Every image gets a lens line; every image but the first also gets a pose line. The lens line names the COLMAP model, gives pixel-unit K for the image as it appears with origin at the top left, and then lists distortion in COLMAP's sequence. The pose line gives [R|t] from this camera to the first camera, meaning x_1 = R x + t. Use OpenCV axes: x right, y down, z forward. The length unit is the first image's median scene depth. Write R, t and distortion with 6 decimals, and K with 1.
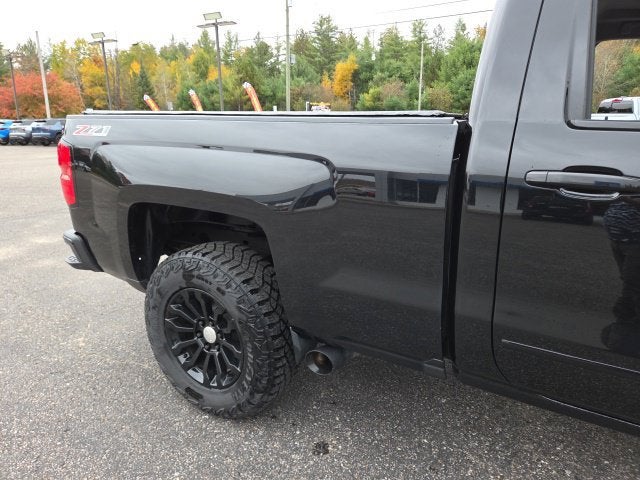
lens RADIAL K [[429.6, 0, 323.0], [0, 429.6, 238.8], [0, 0, 1]] dist [0.068009, -0.060198]
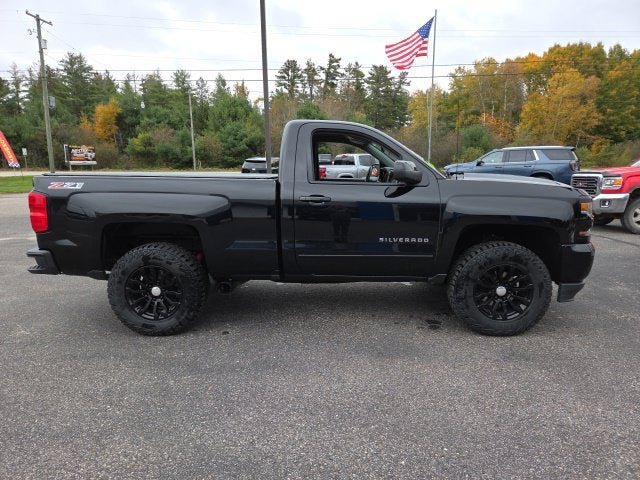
lens RADIAL K [[427.1, 0, 320.0], [0, 427.1, 240.0], [0, 0, 1]] dist [0.084328, -0.067912]
pose [[0.877734, -0.081553, 0.472156, -0.015629], [0.125576, 0.990118, -0.062427, 0.006424], [-0.462399, 0.114086, 0.879302, -0.030937]]
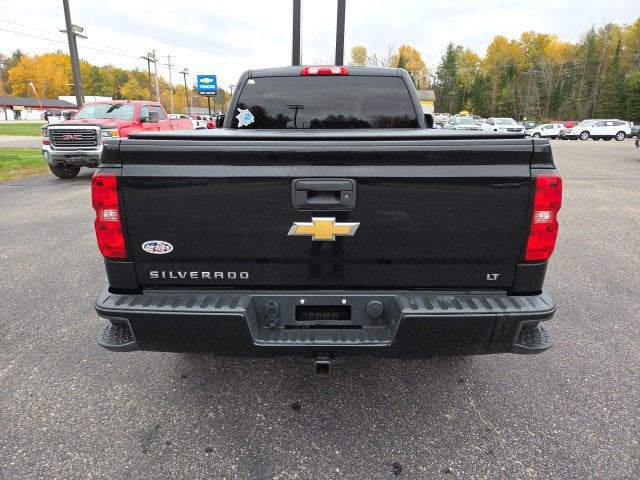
lens RADIAL K [[427.1, 0, 320.0], [0, 427.1, 240.0], [0, 0, 1]] dist [0.084328, -0.067912]
pose [[-0.496389, -0.233196, 0.836192, -0.036352], [0.221246, 0.897451, 0.381618, -0.017313], [-0.839433, 0.374435, -0.393891, 0.058793]]
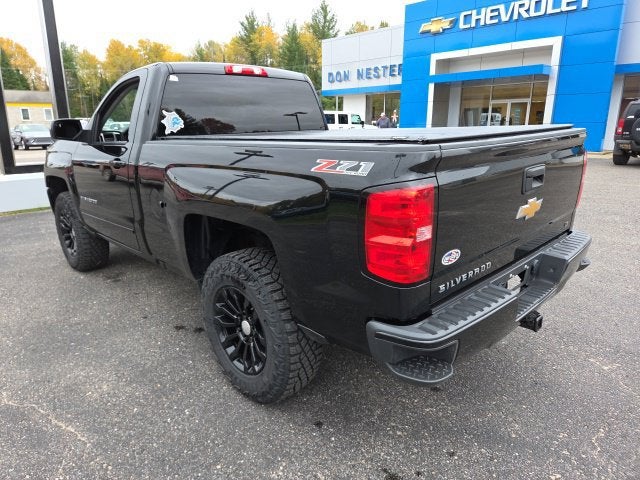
lens RADIAL K [[429.6, 0, 323.0], [0, 429.6, 238.8], [0, 0, 1]] dist [0.068009, -0.060198]
pose [[-0.965359, -0.048637, 0.256352, -0.008684], [0.087254, 0.865739, 0.492832, -0.022806], [-0.245904, 0.498127, -0.831505, 0.078830]]
